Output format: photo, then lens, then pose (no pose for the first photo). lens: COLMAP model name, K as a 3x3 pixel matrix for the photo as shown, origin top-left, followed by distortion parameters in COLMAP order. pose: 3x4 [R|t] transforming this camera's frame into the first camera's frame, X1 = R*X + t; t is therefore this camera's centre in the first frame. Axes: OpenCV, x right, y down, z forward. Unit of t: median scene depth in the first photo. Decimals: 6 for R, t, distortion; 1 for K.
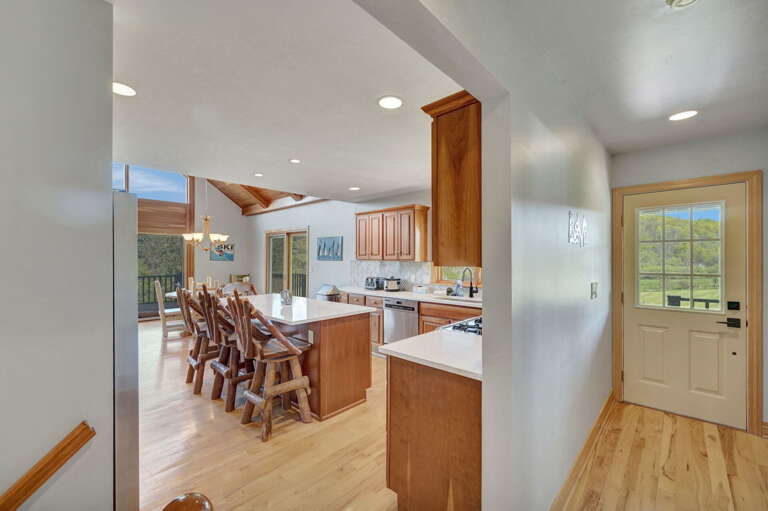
lens RADIAL K [[322.9, 0, 384.0], [0, 322.9, 255.5], [0, 0, 1]] dist [-0.000830, -0.000049]
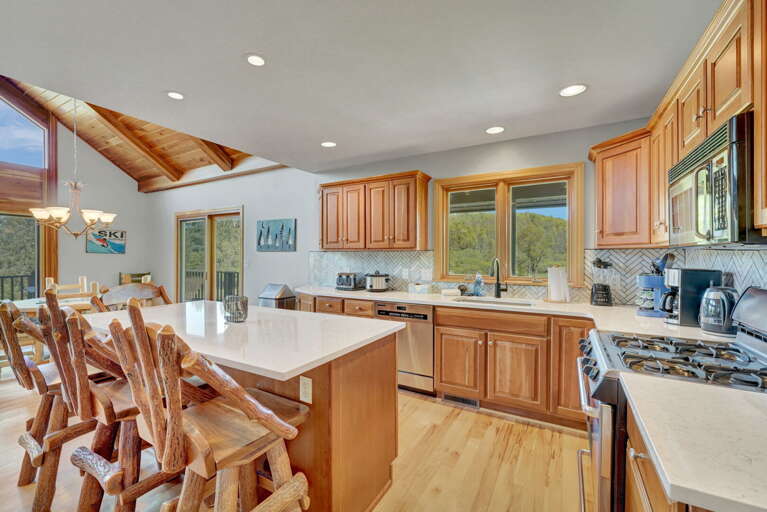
lens RADIAL K [[322.4, 0, 383.5], [0, 322.4, 256.0], [0, 0, 1]] dist [-0.000830, -0.000049]
pose [[0.971082, -0.000802, 0.238746, -0.137001], [-0.001691, 0.999946, 0.010235, 0.022720], [-0.238741, -0.010343, 0.971028, 0.290192]]
